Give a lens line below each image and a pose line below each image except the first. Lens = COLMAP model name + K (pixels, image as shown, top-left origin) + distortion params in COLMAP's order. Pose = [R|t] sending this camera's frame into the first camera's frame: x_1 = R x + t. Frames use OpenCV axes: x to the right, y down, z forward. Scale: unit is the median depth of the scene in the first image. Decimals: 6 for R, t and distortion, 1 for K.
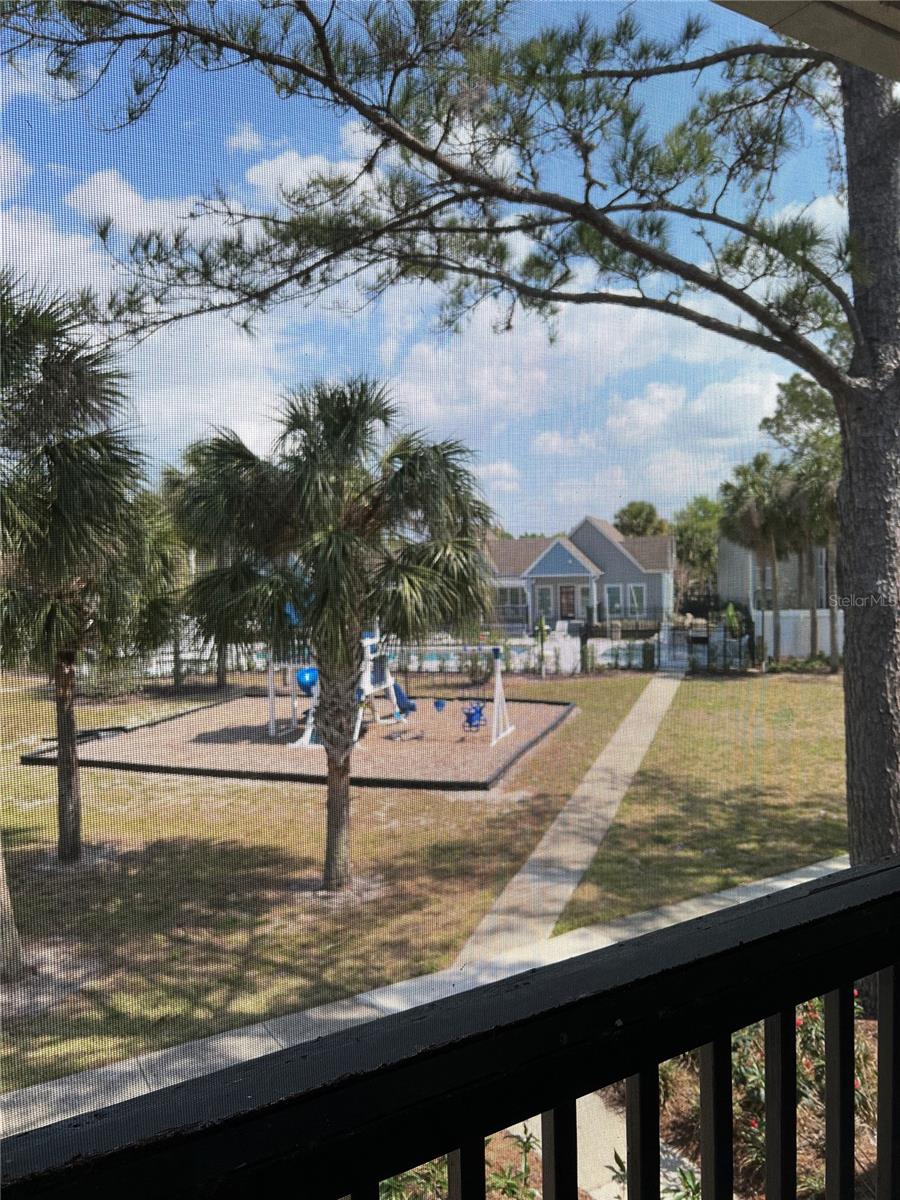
lens RADIAL K [[922.3, 0, 452.7], [0, 922.3, 609.5], [0, 0, 1]] dist [0.025847, -0.007049]
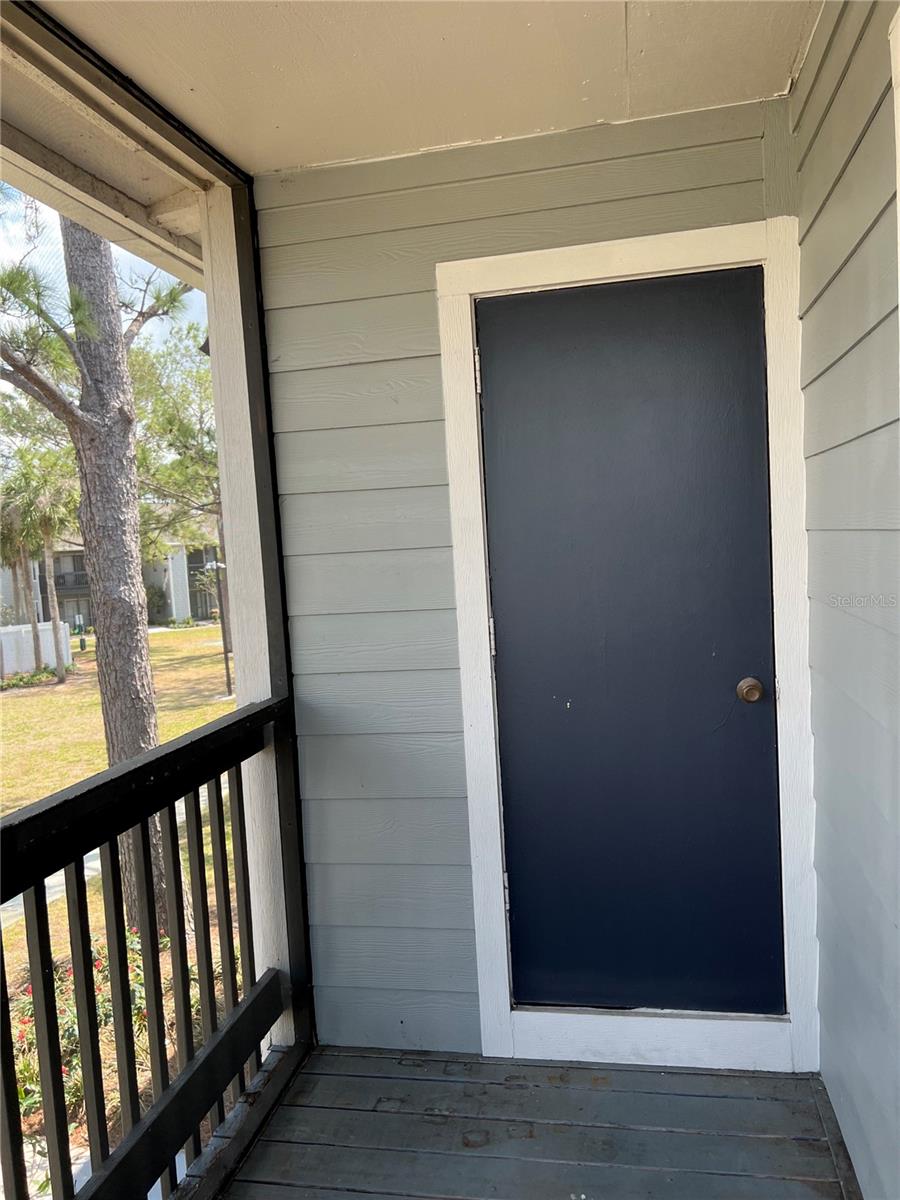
lens RADIAL K [[922.3, 0, 452.7], [0, 922.3, 609.5], [0, 0, 1]] dist [0.025847, -0.007049]
pose [[0.690081, -0.068566, 0.720477, -0.097699], [0.079110, 0.996683, 0.019080, 0.008316], [-0.719395, 0.043830, 0.693217, -0.113839]]
